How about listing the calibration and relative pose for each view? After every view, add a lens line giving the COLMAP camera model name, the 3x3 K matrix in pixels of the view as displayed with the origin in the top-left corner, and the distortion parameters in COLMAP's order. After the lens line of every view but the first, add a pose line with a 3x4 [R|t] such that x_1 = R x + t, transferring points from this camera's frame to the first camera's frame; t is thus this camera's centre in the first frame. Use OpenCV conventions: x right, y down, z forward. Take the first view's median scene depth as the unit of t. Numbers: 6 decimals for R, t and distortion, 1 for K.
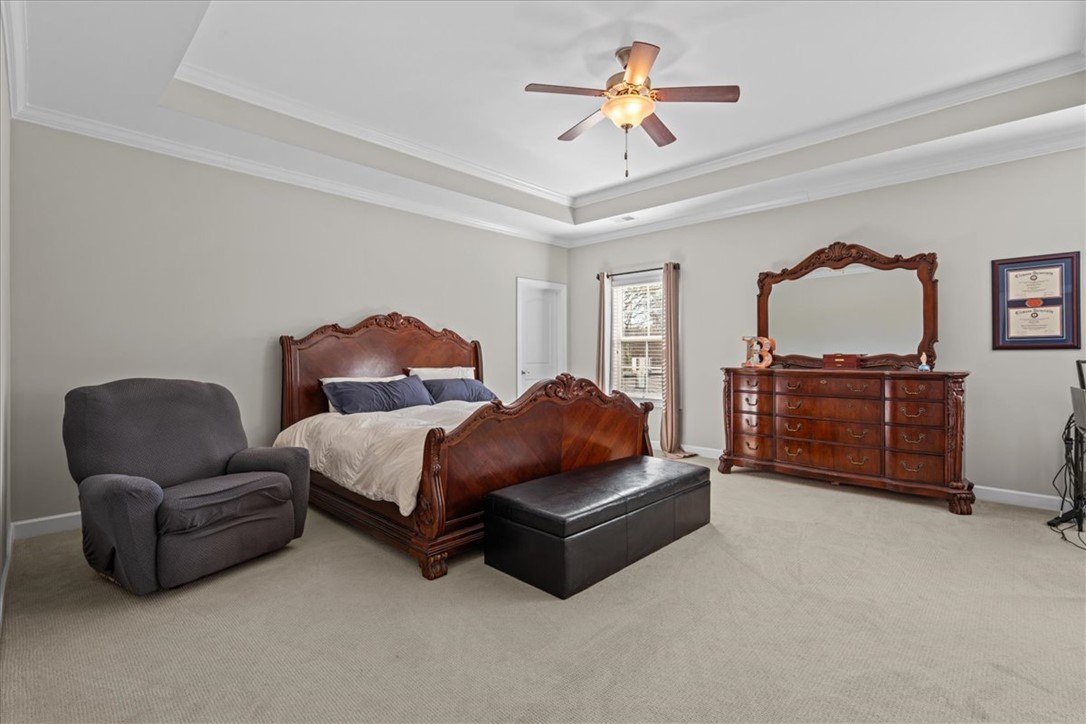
lens RADIAL K [[492.8, 0, 550.0], [0, 492.8, 356.3], [0, 0, 1]] dist [-0.005132, 0.001504]
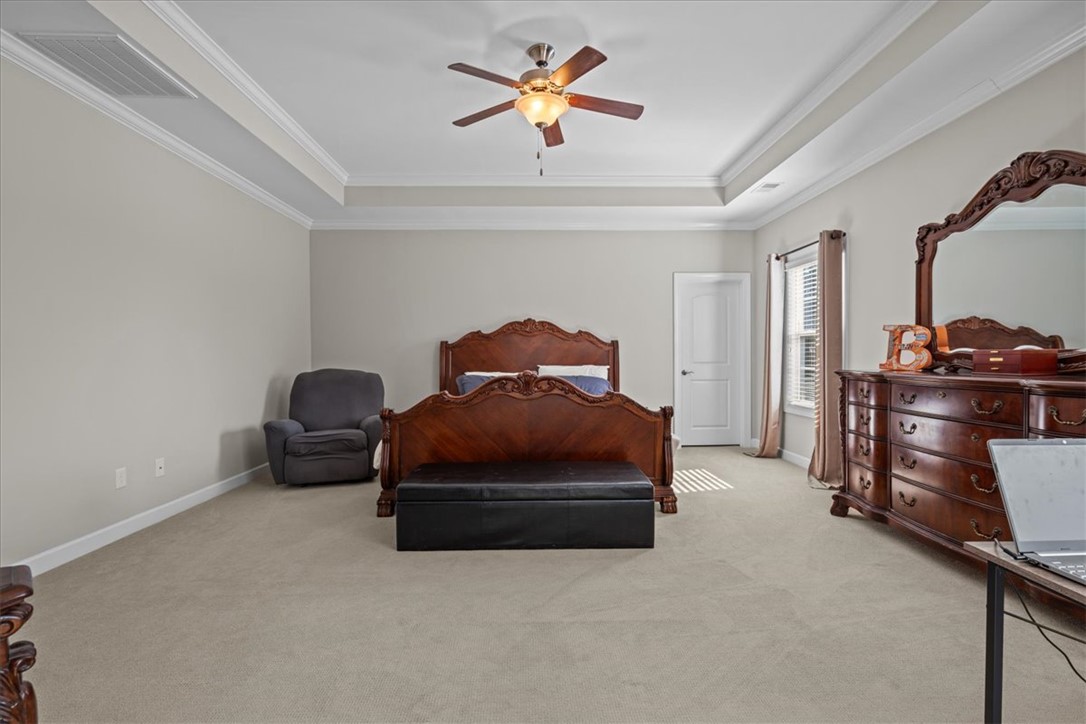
lens RADIAL K [[492.8, 0, 548.6], [0, 492.8, 363.8], [0, 0, 1]] dist [-0.005132, 0.001504]
pose [[0.710062, 0.008847, -0.704084, 0.539227], [0.002022, 0.999891, 0.014604, 0.002795], [0.704136, -0.011793, 0.709967, 0.182020]]
